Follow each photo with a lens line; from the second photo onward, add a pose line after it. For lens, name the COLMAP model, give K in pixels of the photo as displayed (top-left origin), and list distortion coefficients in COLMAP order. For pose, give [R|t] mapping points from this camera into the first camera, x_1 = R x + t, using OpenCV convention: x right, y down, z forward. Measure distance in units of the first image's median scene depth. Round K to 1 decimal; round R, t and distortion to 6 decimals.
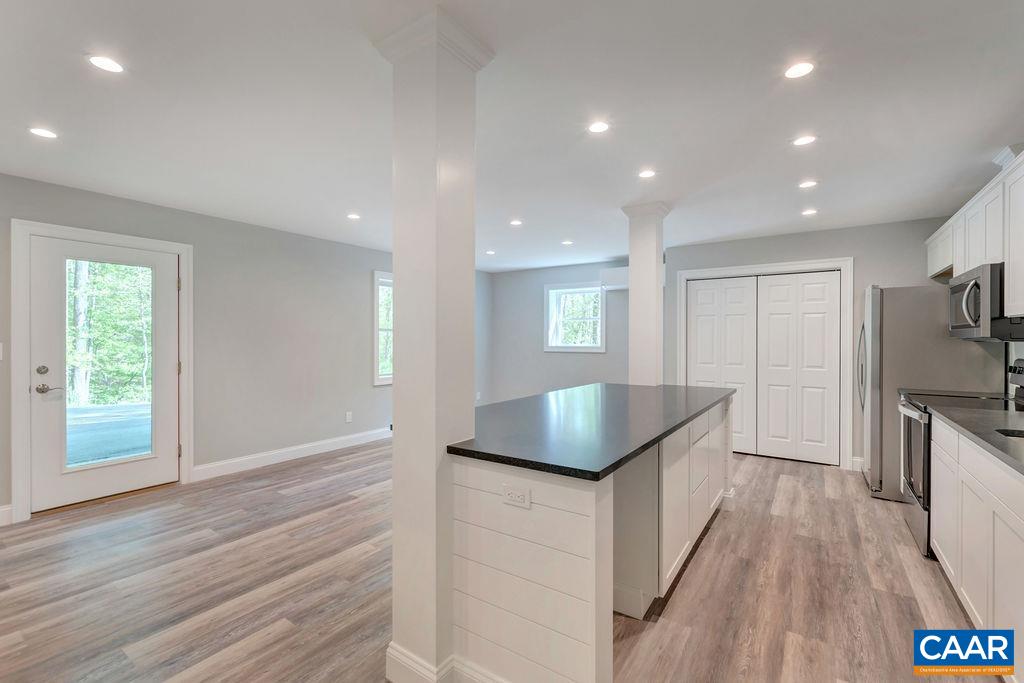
lens RADIAL K [[459.8, 0, 502.3], [0, 459.8, 335.7], [0, 0, 1]] dist [0.002955, -0.002840]
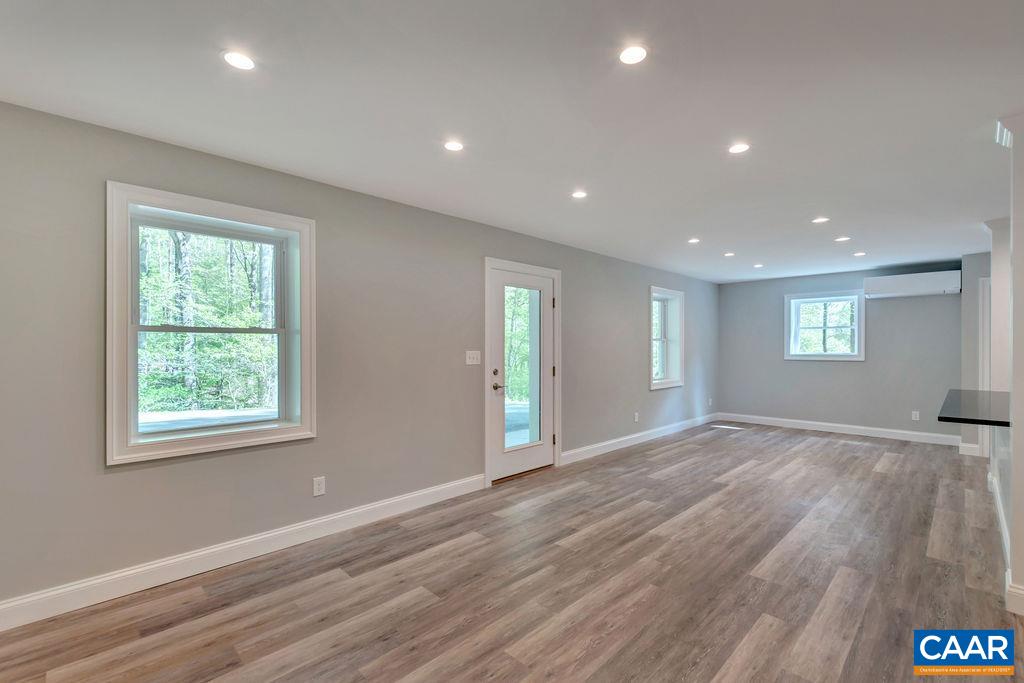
lens RADIAL K [[459.8, 0, 495.9], [0, 459.8, 343.3], [0, 0, 1]] dist [0.002955, -0.002840]
pose [[0.981165, -0.007882, -0.193011, -0.660595], [0.006141, 0.999935, -0.009618, 0.007163], [0.193074, 0.008252, 0.981149, -0.240324]]
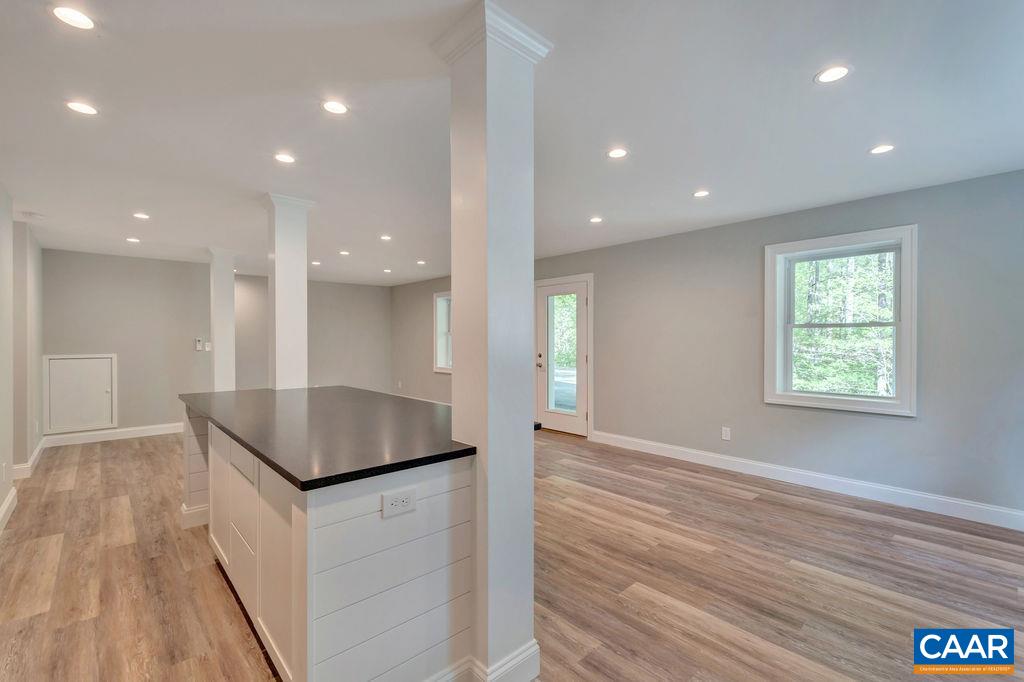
lens RADIAL K [[459.8, 0, 535.5], [0, 459.8, 341.7], [0, 0, 1]] dist [0.002955, -0.002840]
pose [[-0.214635, 0.003908, -0.976687, 0.800549], [0.005134, 0.999983, 0.002873, 0.010420], [0.976681, -0.004398, -0.214651, 1.236068]]
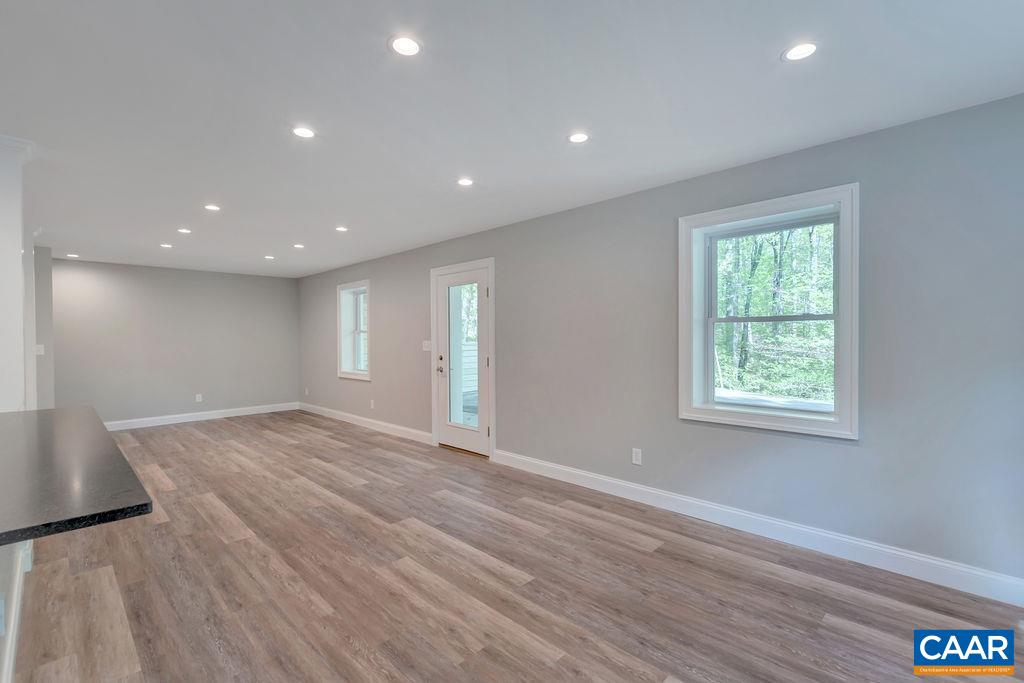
lens RADIAL K [[459.8, 0, 547.3], [0, 459.8, 344.1], [0, 0, 1]] dist [0.002955, -0.002840]
pose [[-0.144925, 0.012296, -0.989366, 0.490972], [0.008997, 0.999898, 0.011109, 0.010470], [0.989402, -0.007291, -0.145021, 1.419451]]
